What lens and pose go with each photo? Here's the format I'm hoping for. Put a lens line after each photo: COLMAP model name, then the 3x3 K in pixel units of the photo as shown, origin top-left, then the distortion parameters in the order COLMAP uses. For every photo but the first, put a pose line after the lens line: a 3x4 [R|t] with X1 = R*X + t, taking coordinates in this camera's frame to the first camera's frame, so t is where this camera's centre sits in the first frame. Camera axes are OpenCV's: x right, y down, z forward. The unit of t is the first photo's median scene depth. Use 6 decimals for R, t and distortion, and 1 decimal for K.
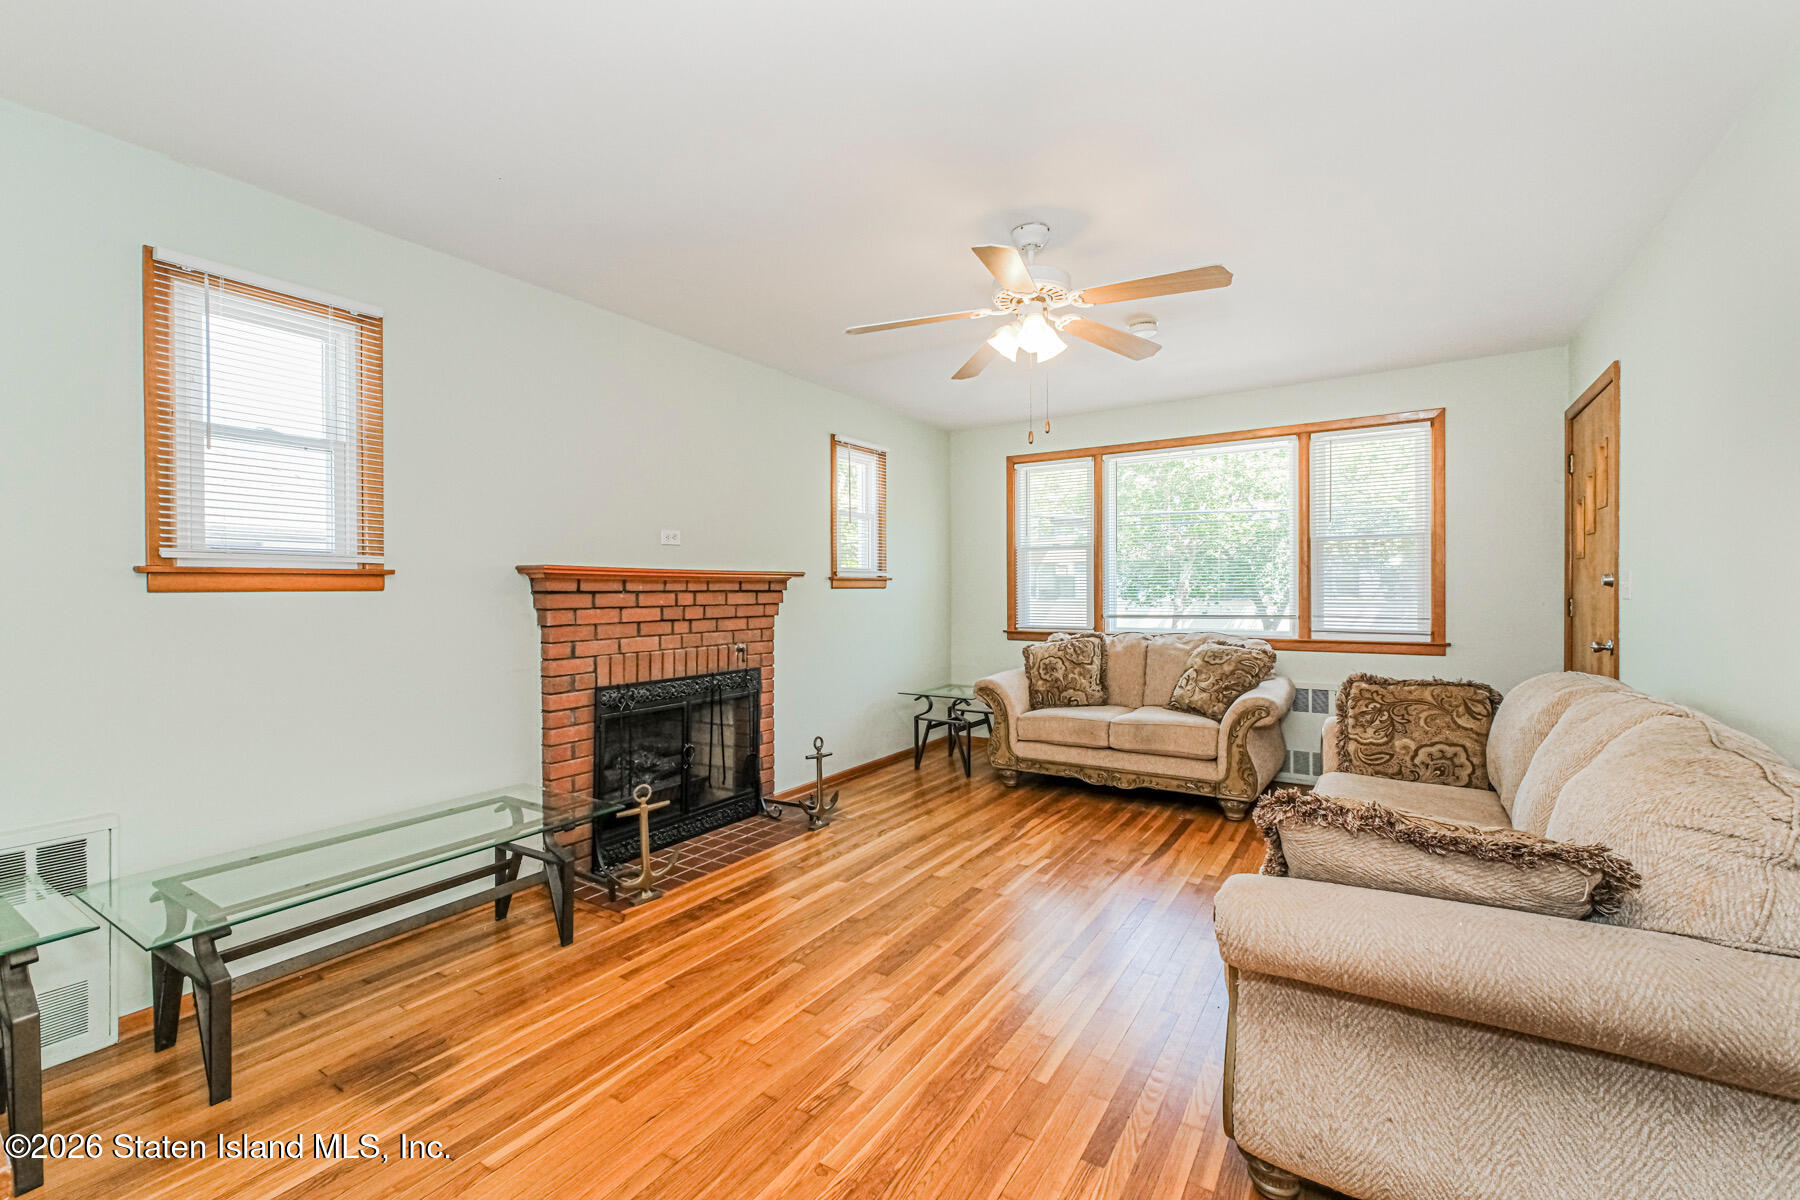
lens RADIAL K [[757.3, 0, 900.4], [0, 757.3, 595.6], [0, 0, 1]] dist [-0.005090, 0.000291]
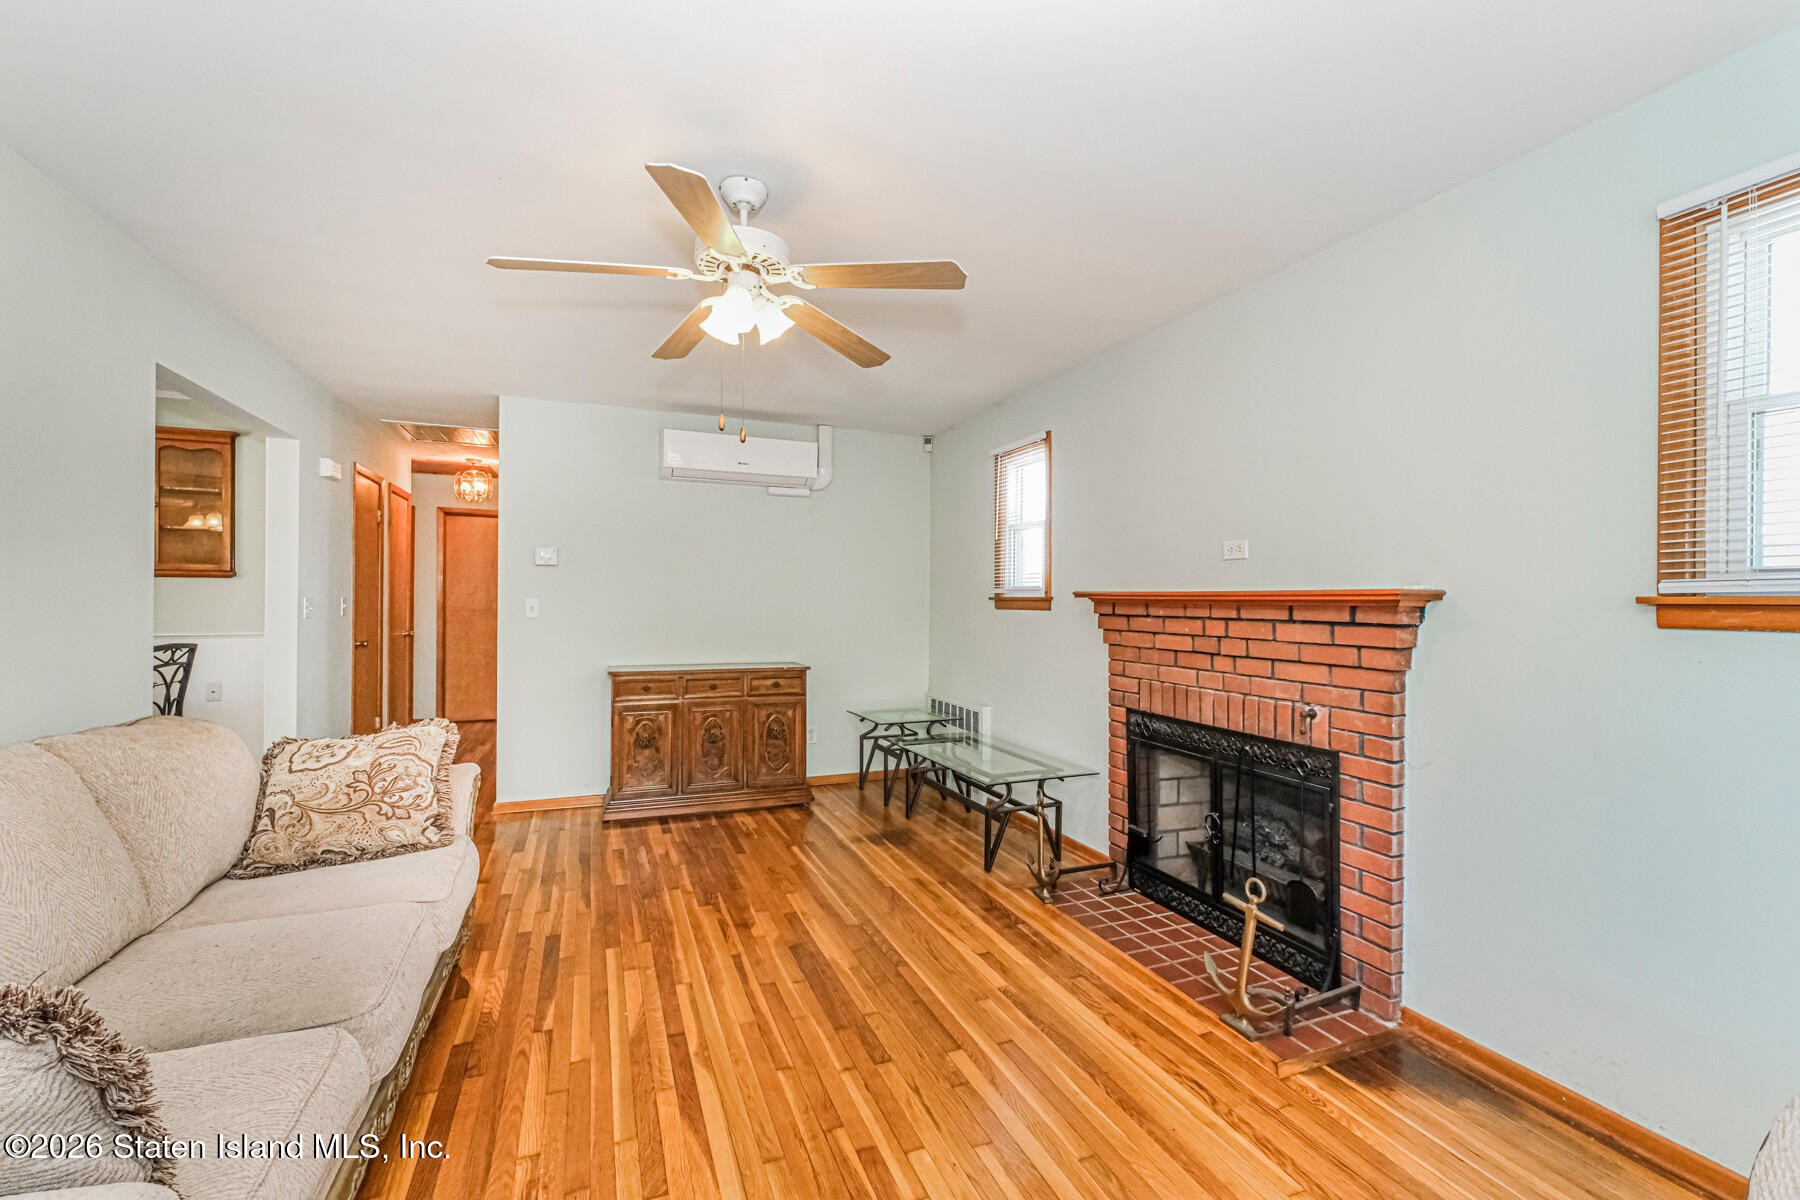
lens RADIAL K [[757.3, 0, 906.6], [0, 757.3, 597.8], [0, 0, 1]] dist [-0.005090, 0.000291]
pose [[-0.571259, -0.015015, -0.820633, 0.590994], [-0.026939, 0.999637, 0.000462, -0.020223], [0.820328, 0.022371, -0.571456, 1.276675]]
